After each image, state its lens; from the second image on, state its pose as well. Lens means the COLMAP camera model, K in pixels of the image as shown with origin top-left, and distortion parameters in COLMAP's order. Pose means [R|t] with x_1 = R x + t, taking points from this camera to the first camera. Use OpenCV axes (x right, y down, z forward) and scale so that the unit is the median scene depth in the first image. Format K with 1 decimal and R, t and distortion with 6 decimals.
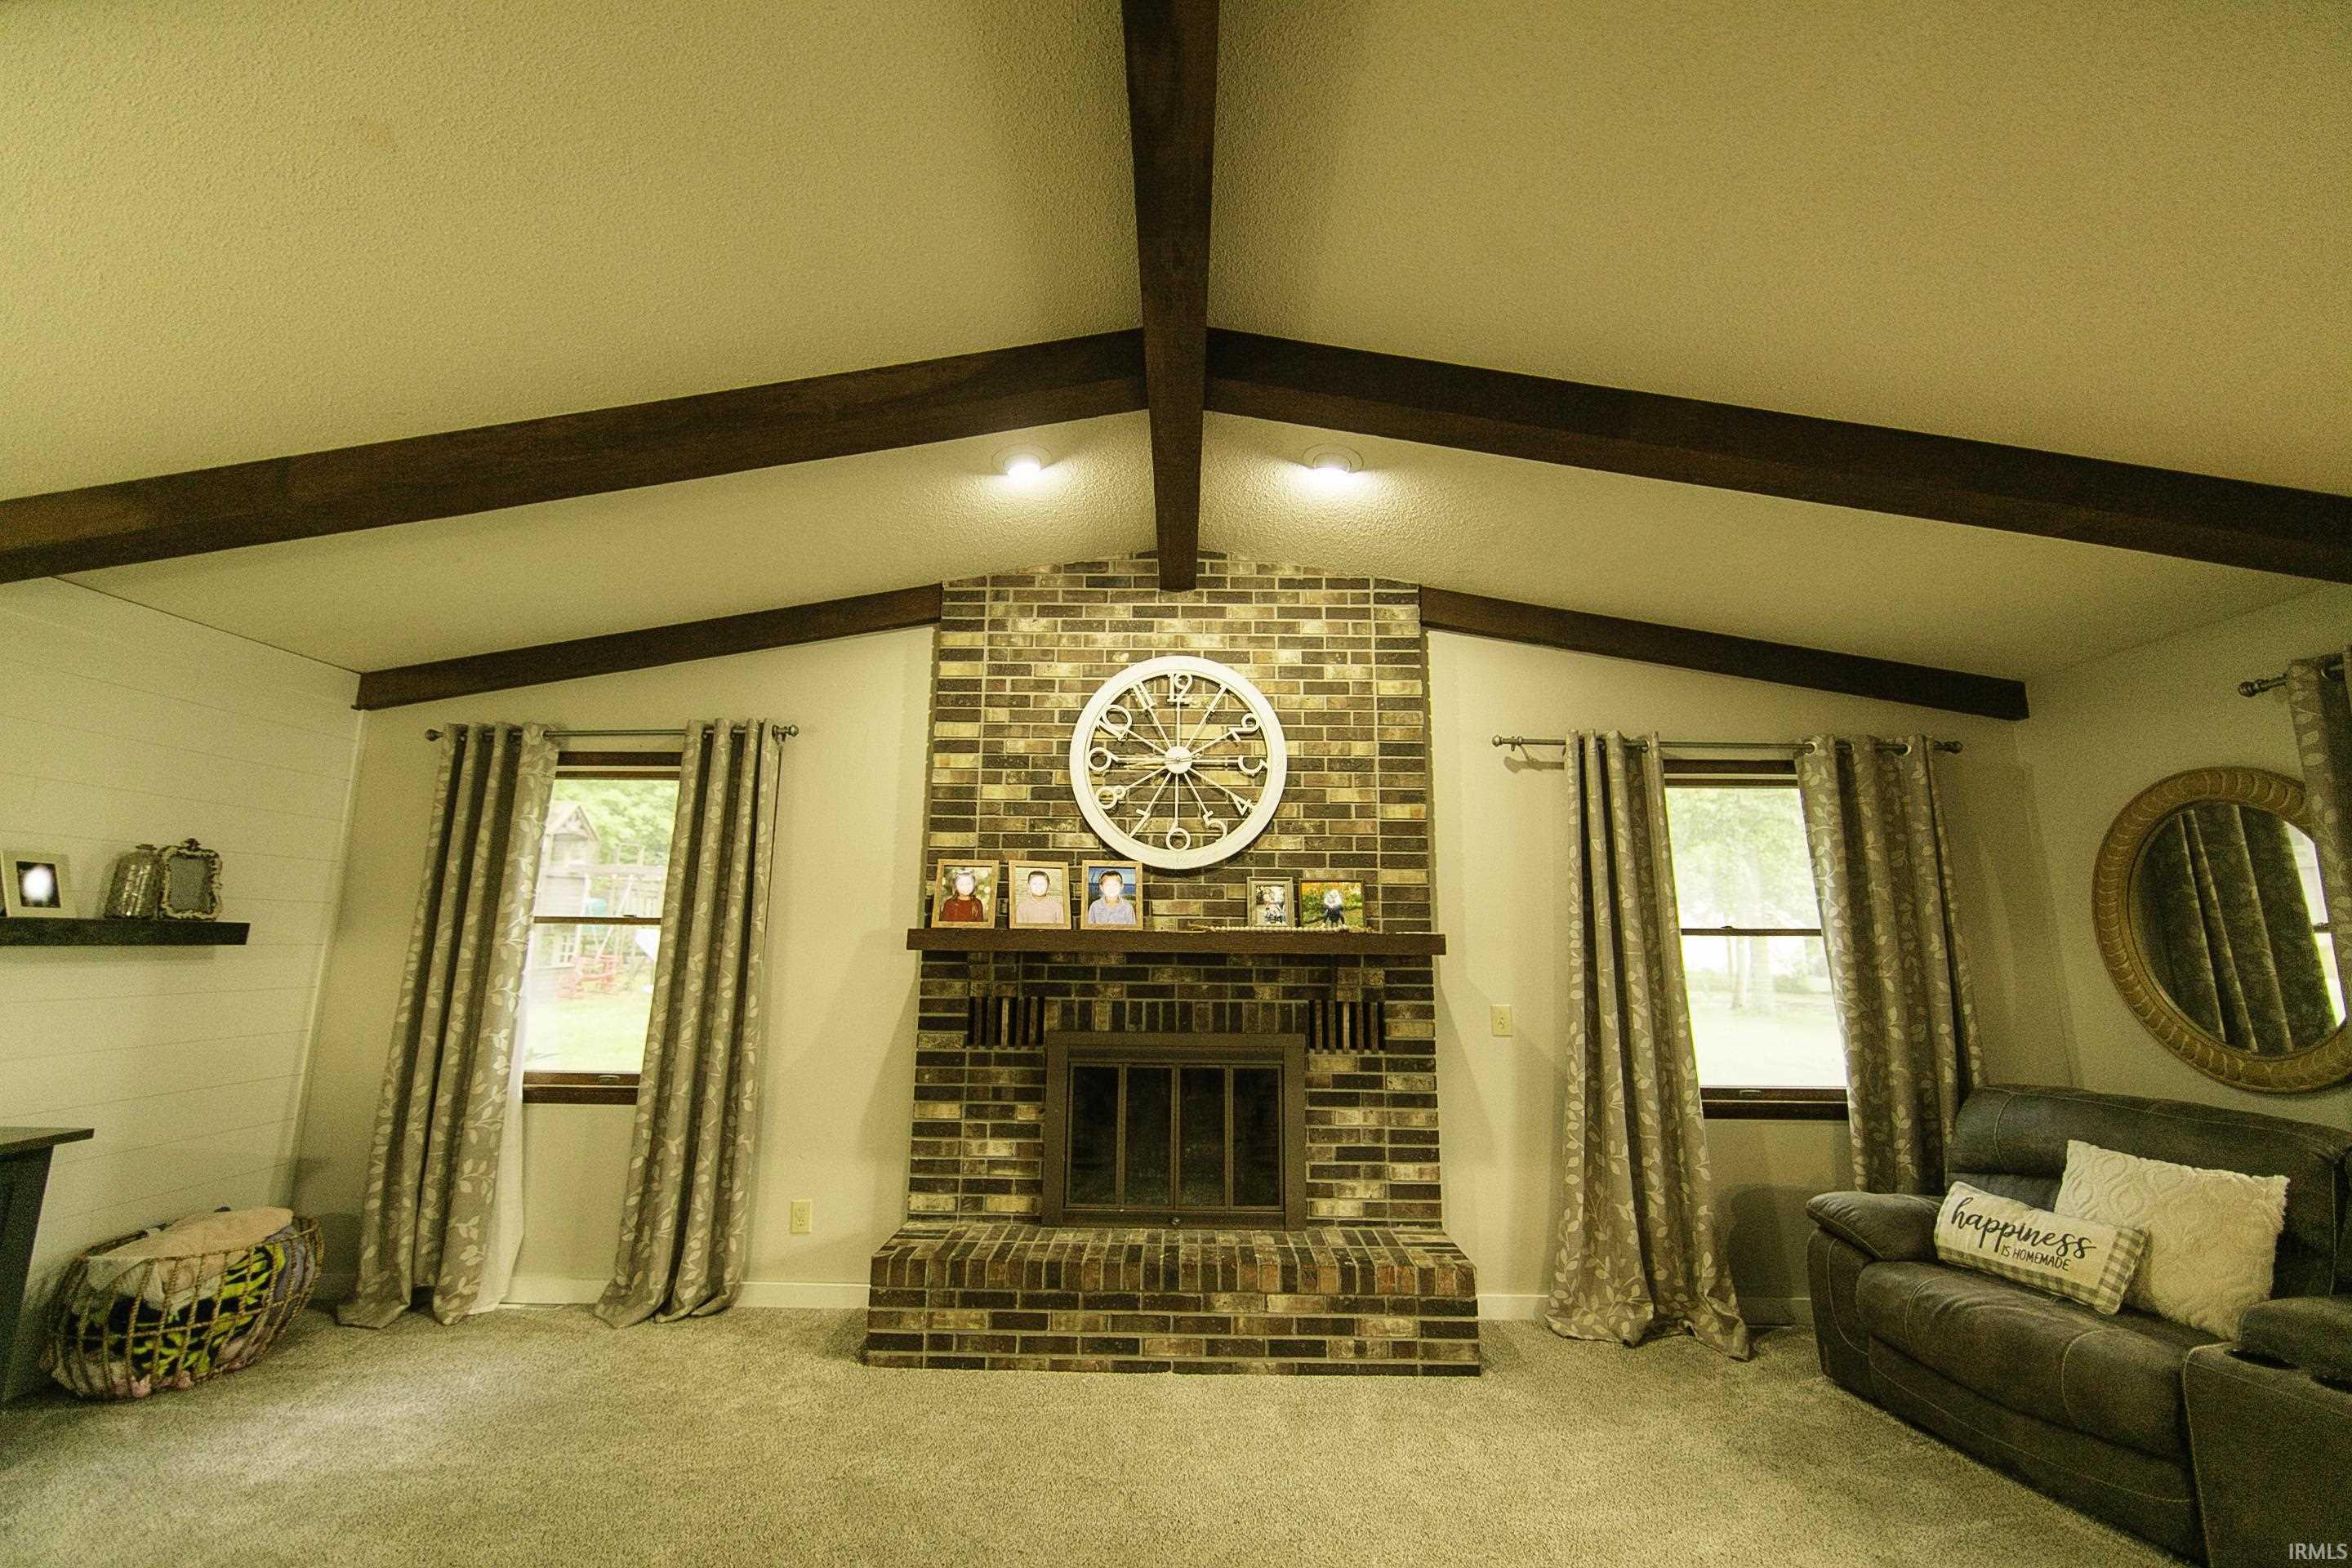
lens RADIAL K [[919.6, 0, 1173.6], [0, 919.6, 778.7], [0, 0, 1]] dist [-0.003950, 0.000421]
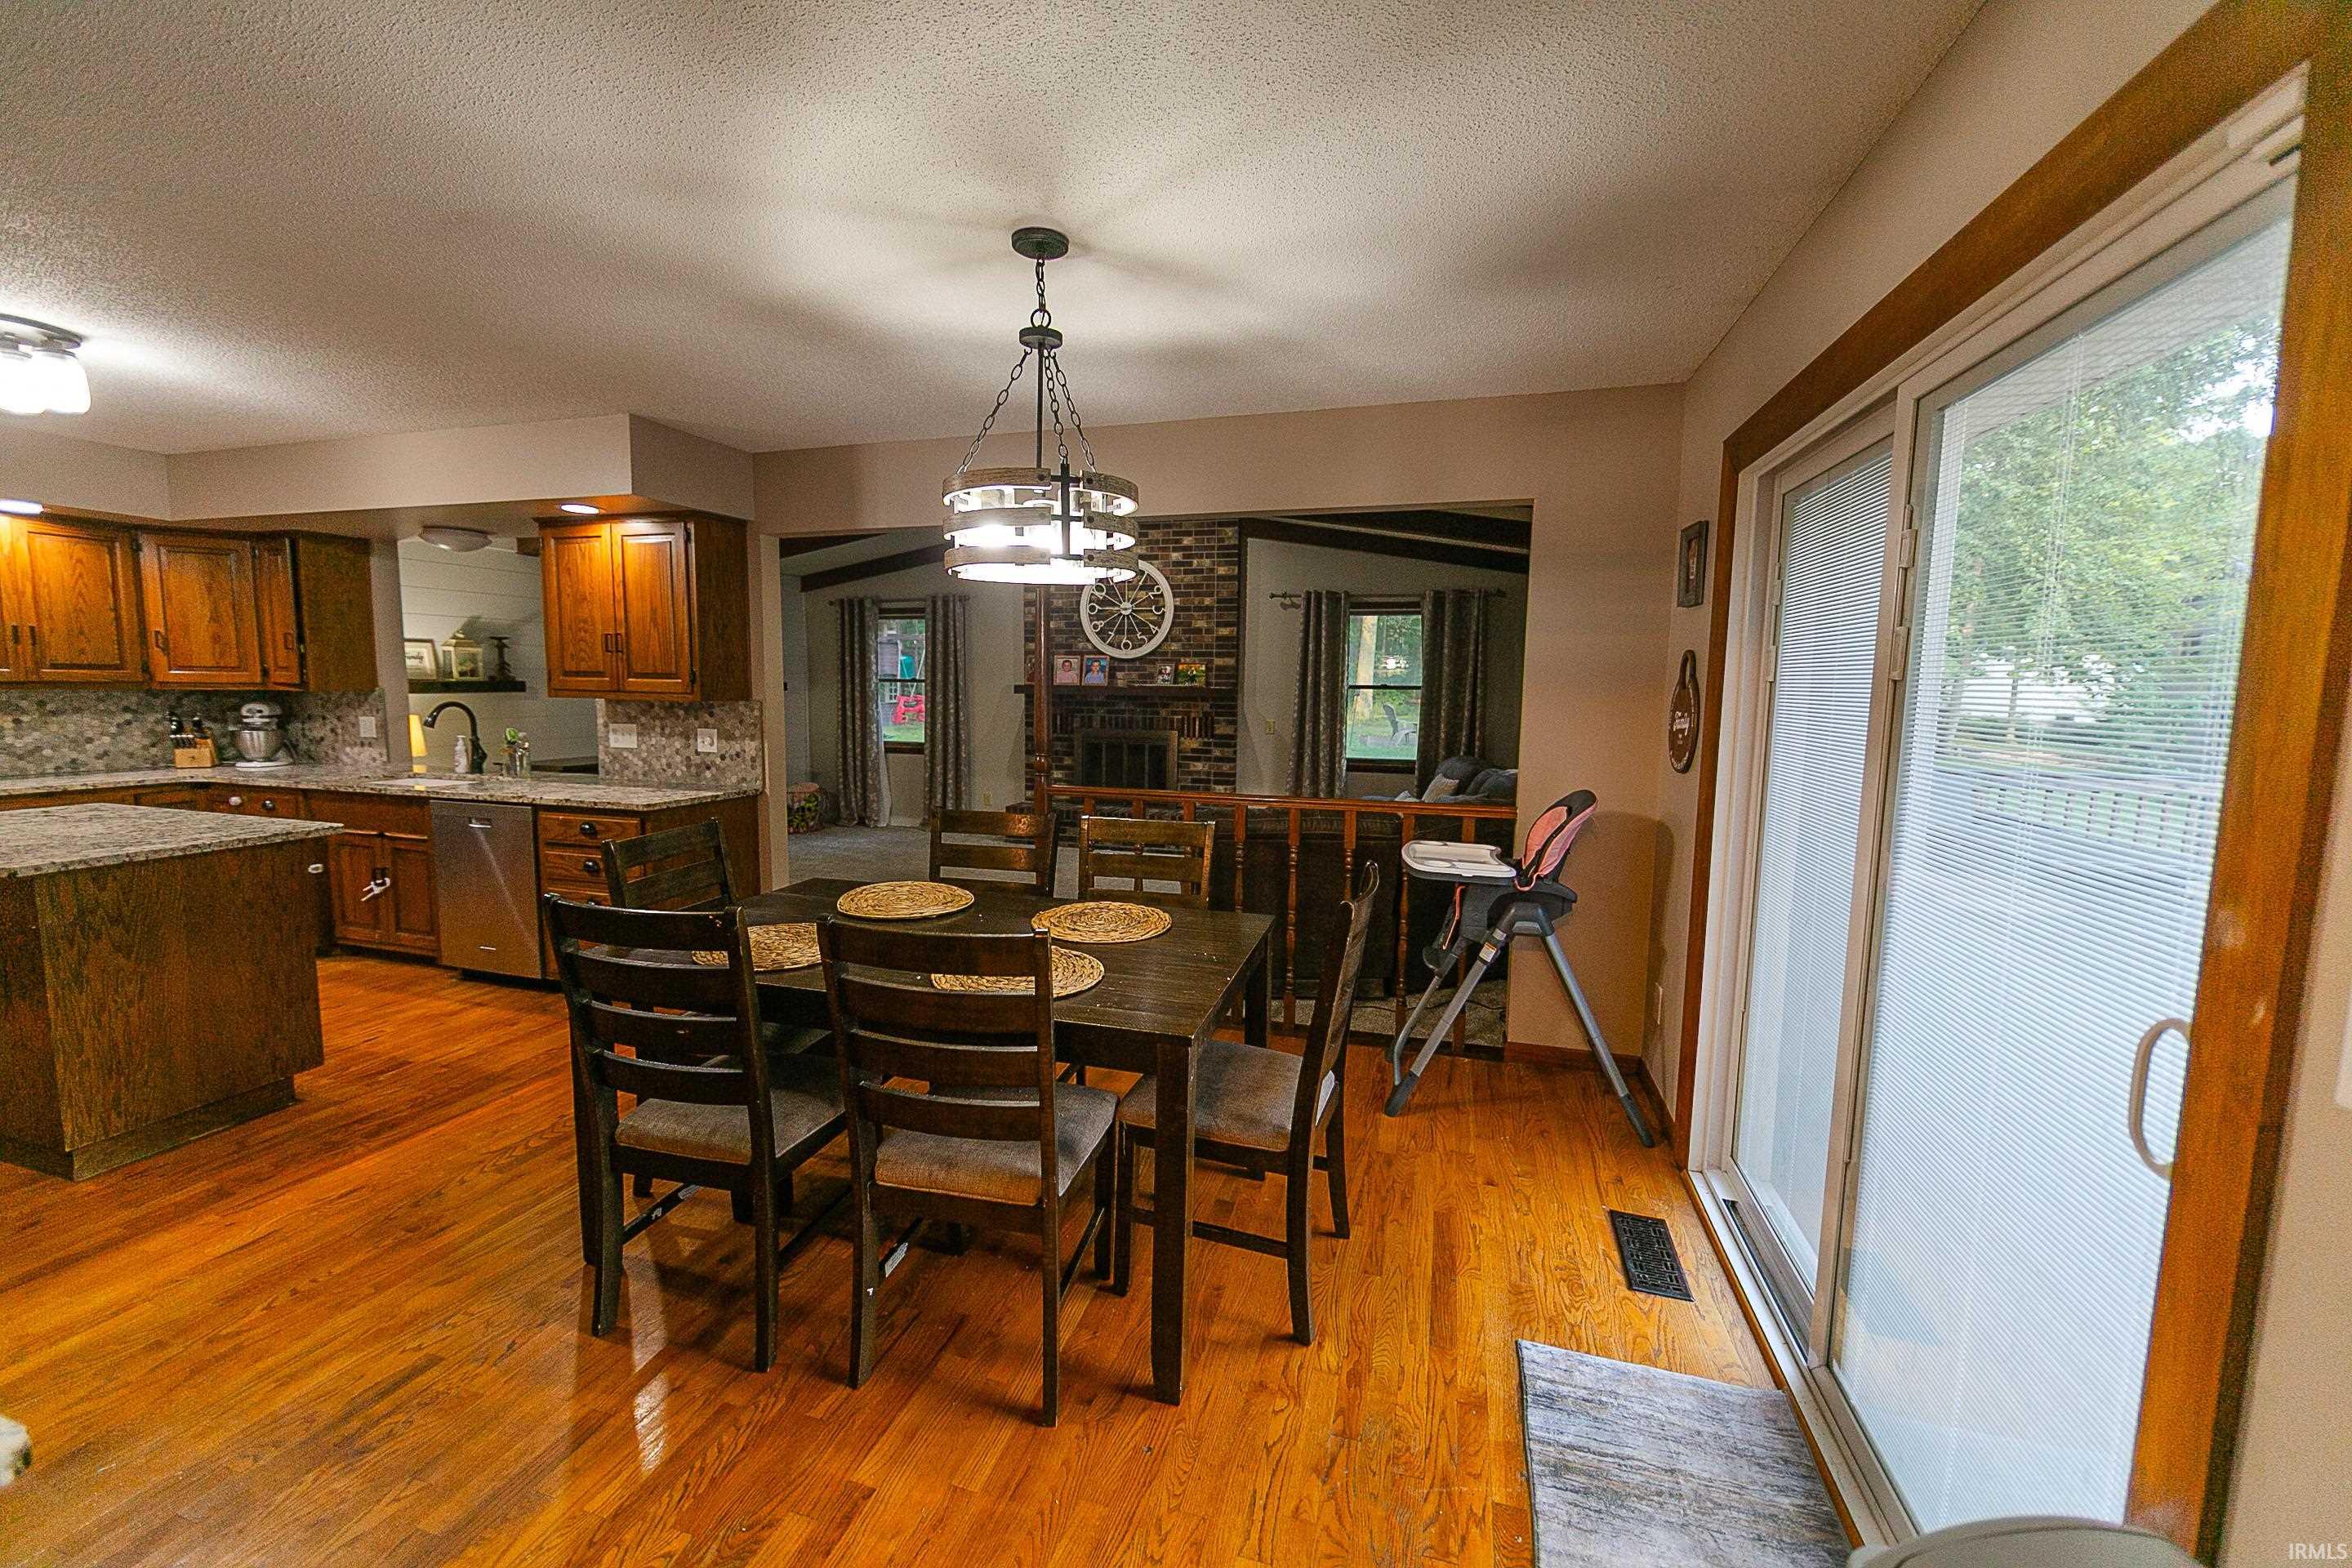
lens RADIAL K [[919.6, 0, 1173.6], [0, 919.6, 778.7], [0, 0, 1]] dist [-0.003950, 0.000421]
pose [[0.960058, 0.031498, -0.278023, 0.746519], [0.046326, 0.962036, 0.268961, -0.217426], [0.275940, -0.271098, 0.922151, -1.113987]]
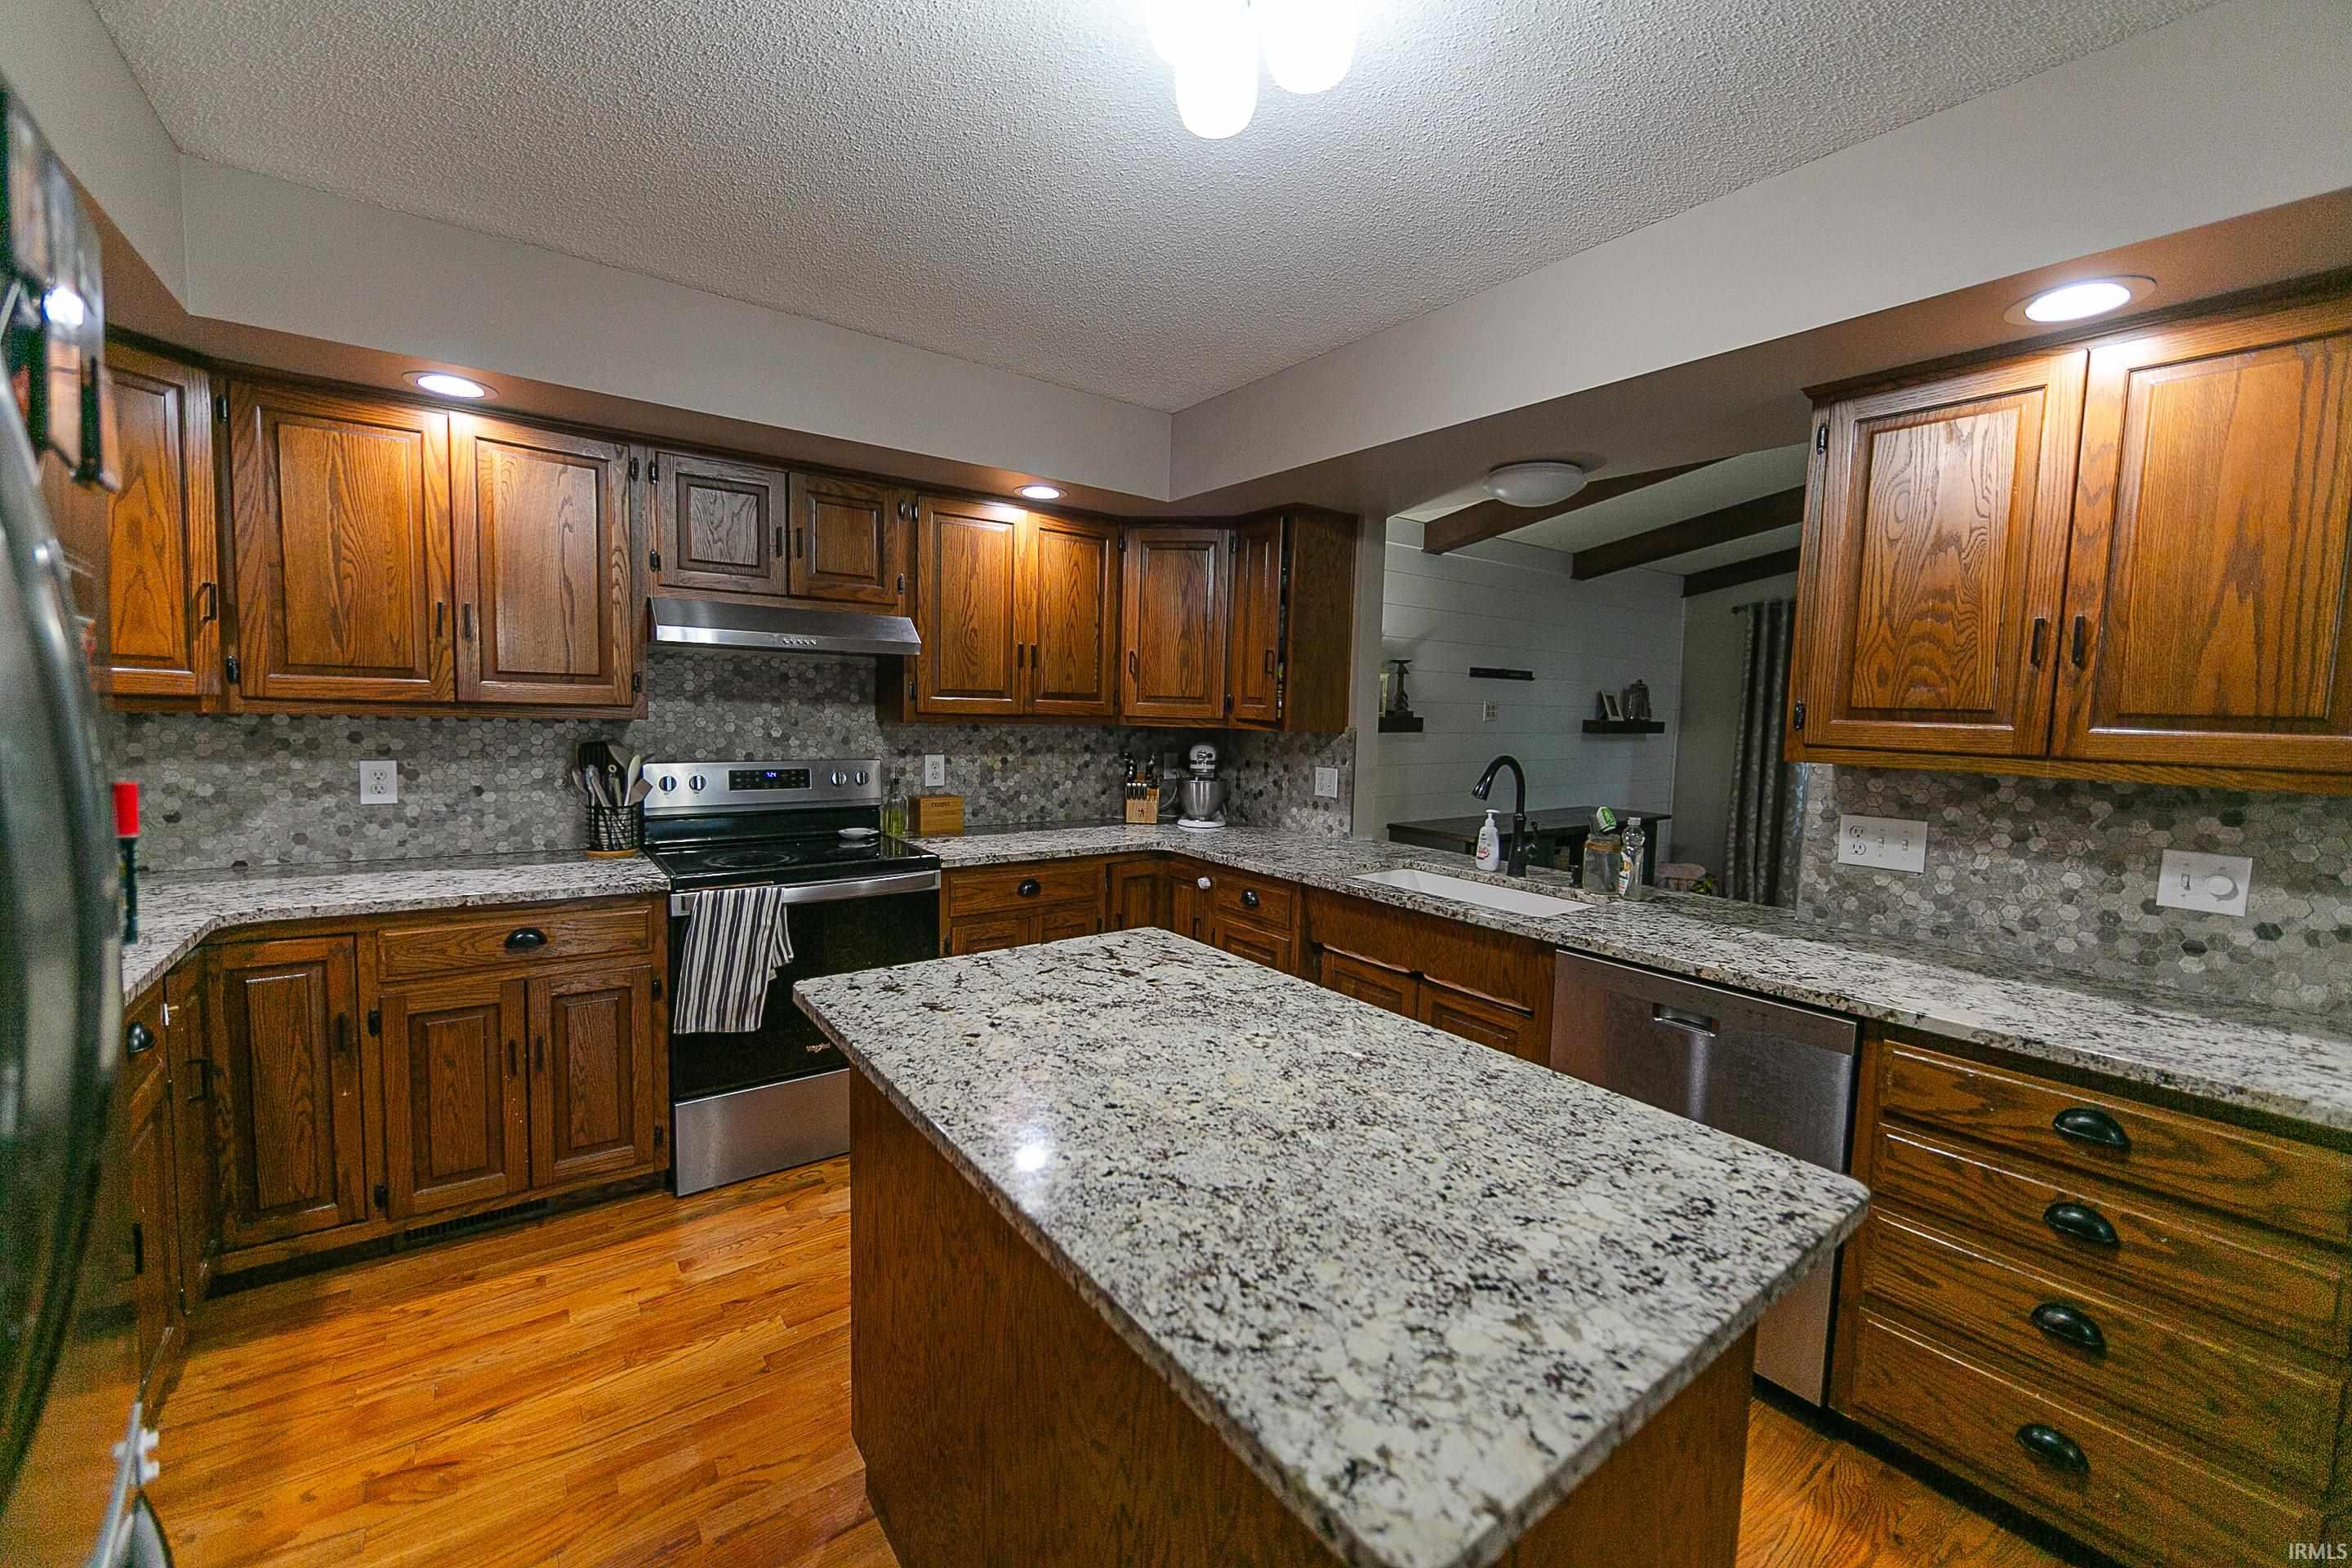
lens RADIAL K [[919.6, 0, 1173.6], [0, 919.6, 778.7], [0, 0, 1]] dist [-0.003950, 0.000421]
pose [[0.606027, 0.068368, -0.792500, -0.089729], [0.122985, 0.976266, 0.178268, -0.177857], [0.785879, -0.205501, 0.583235, -0.865537]]
